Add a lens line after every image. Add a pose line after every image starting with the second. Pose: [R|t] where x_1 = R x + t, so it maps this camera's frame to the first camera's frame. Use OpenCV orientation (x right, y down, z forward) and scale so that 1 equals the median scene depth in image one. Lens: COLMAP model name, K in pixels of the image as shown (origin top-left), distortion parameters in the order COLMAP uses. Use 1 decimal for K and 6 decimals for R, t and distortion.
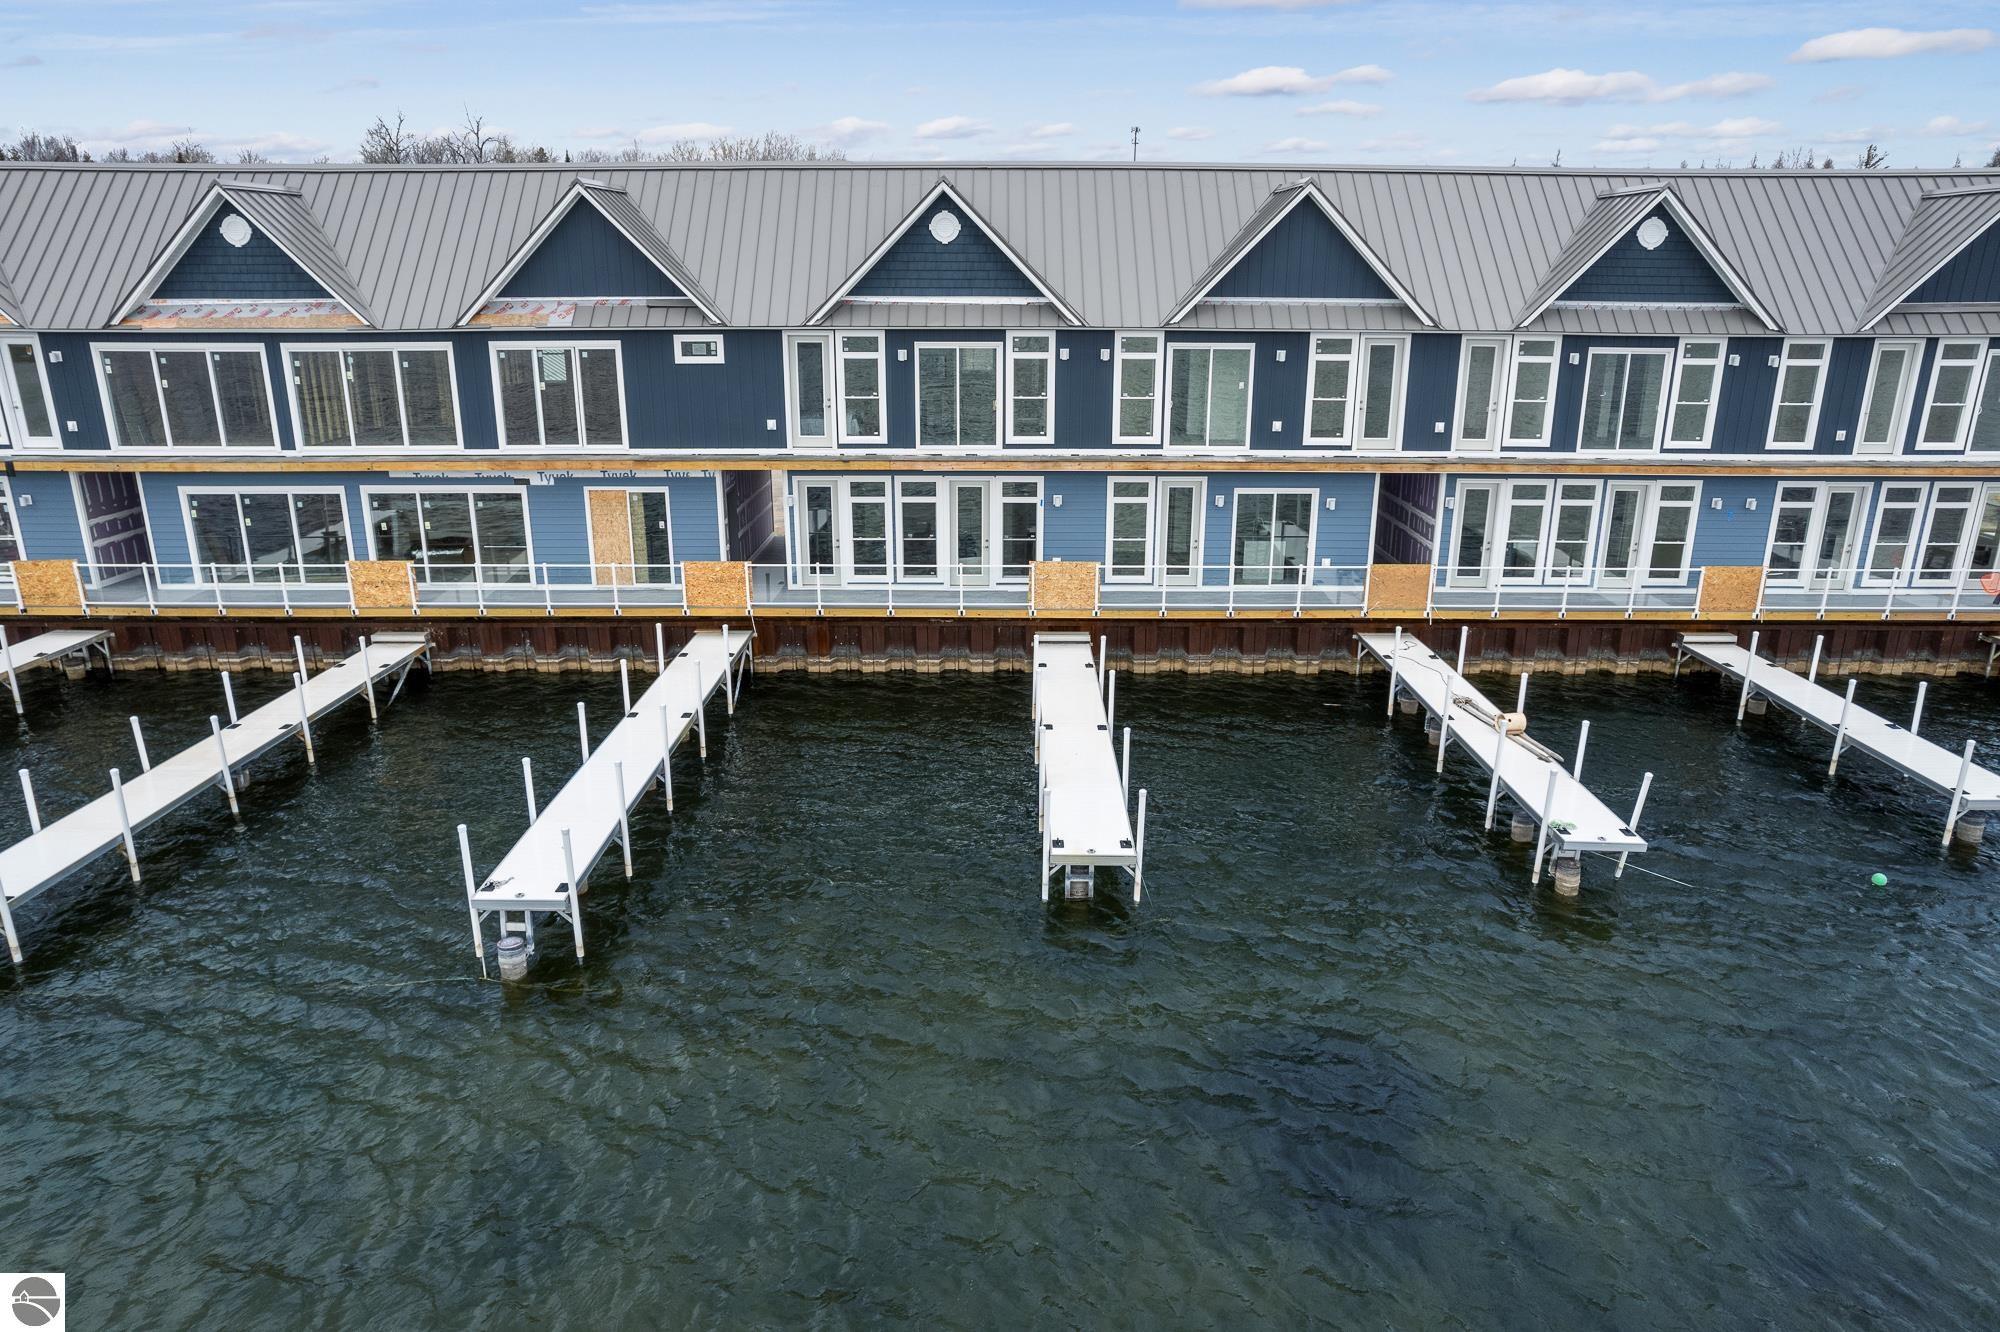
lens RADIAL K [[1288.4, 0, 996.4], [0, 1288.4, 671.7], [0, 0, 1]] dist [-0.064876, 0.044313]
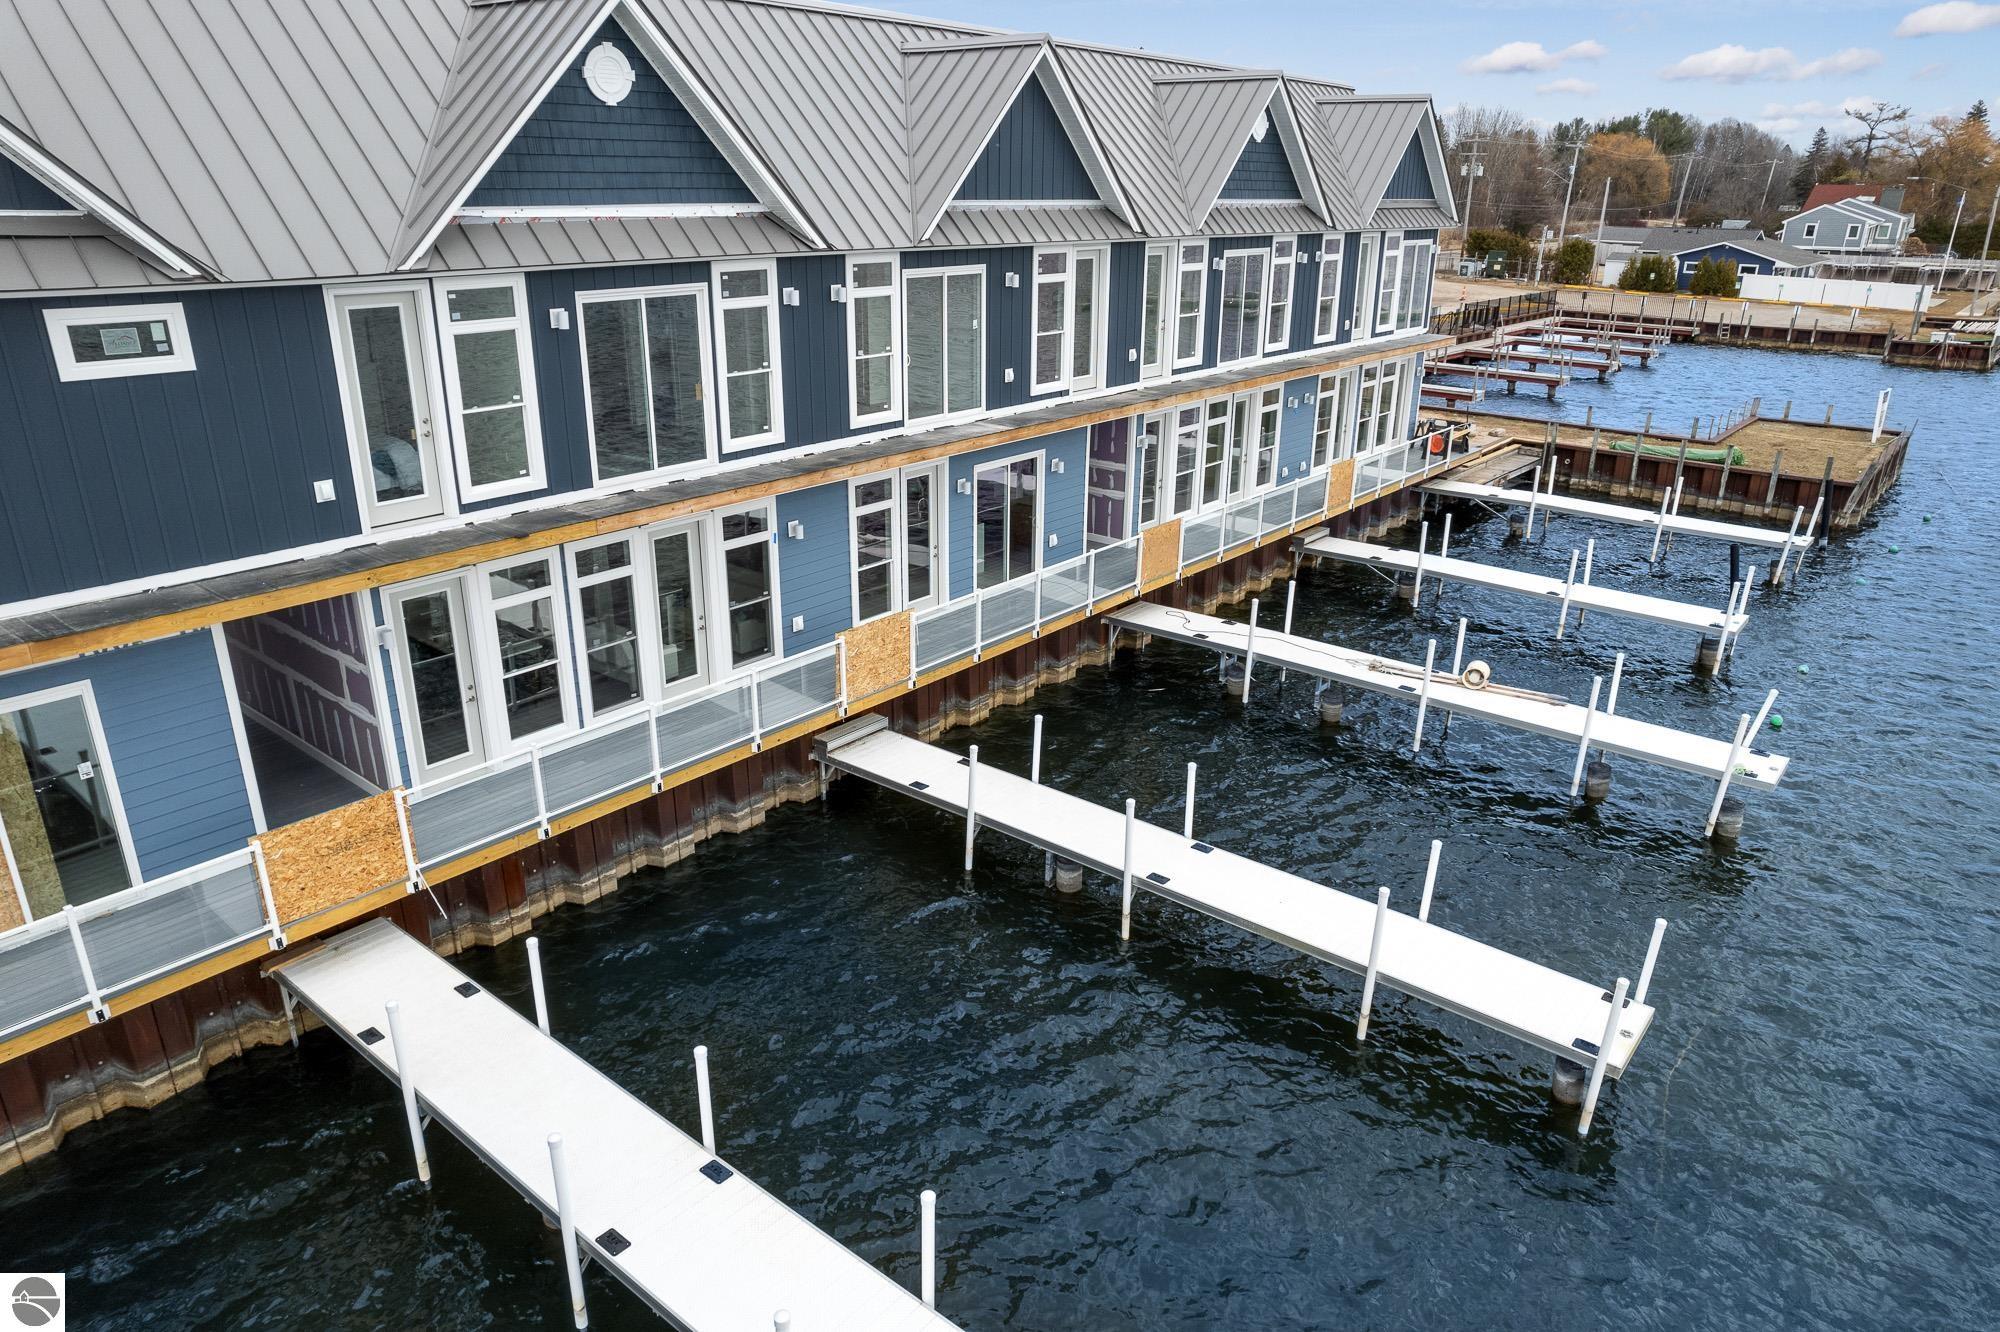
lens RADIAL K [[1288.4, 0, 1018.1], [0, 1288.4, 669.0], [0, 0, 1]] dist [-0.064876, 0.044313]
pose [[0.630550, -0.272024, 0.726918, -0.370976], [0.221811, 0.960667, 0.167090, -0.151980], [-0.743778, 0.055880, 0.666087, 0.511349]]
